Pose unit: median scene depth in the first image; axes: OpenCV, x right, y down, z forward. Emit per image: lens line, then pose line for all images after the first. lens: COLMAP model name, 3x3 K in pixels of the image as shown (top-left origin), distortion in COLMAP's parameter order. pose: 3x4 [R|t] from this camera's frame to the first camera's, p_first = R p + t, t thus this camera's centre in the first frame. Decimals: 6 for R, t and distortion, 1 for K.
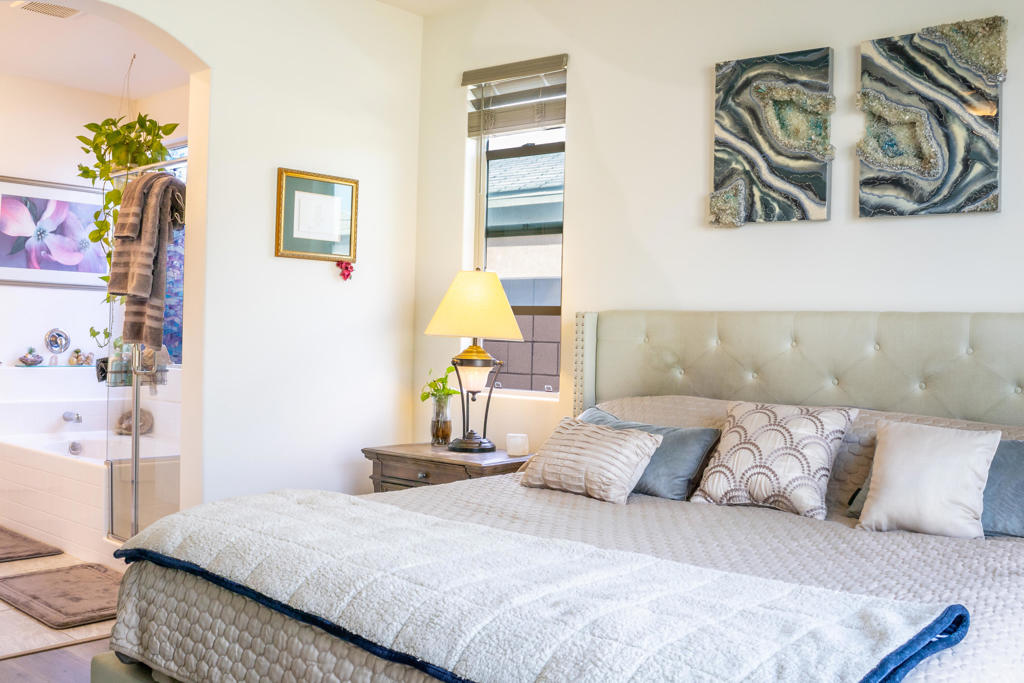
lens RADIAL K [[996.7, 0, 512.0], [0, 996.7, 341.5], [0, 0, 1]] dist [-0.149011, 0.128465]
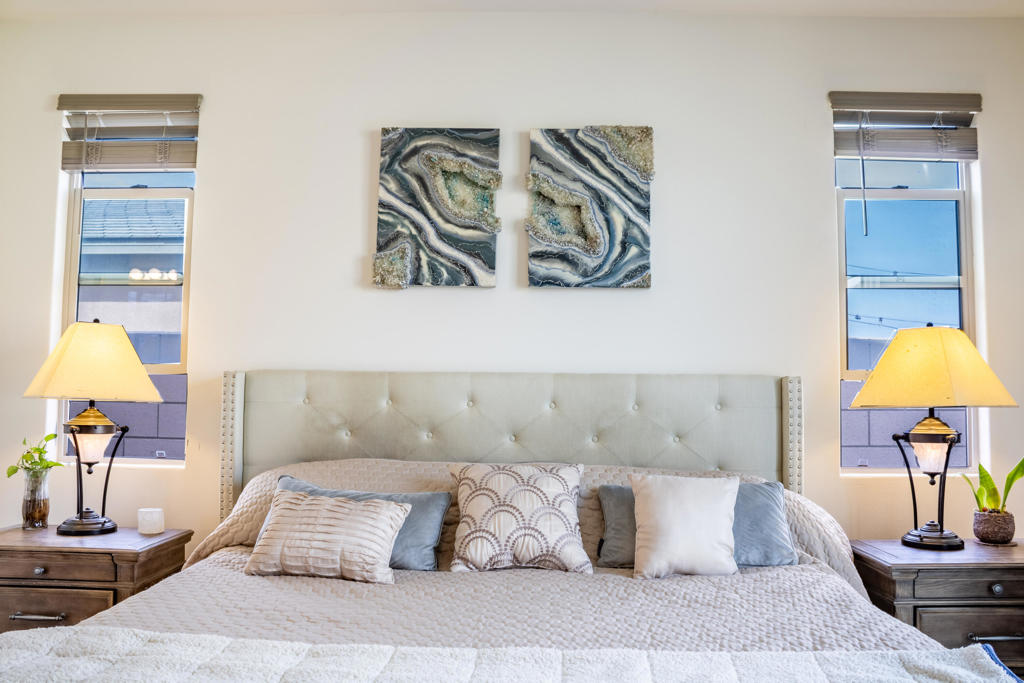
lens RADIAL K [[851.6, 0, 512.0], [0, 851.6, 341.5], [0, 0, 1]] dist [-0.160106, 0.143073]
pose [[0.784159, 0.026571, 0.619990, -0.239158], [0.012001, 0.998247, -0.057962, -0.010363], [-0.620443, 0.052892, 0.782466, 0.262854]]
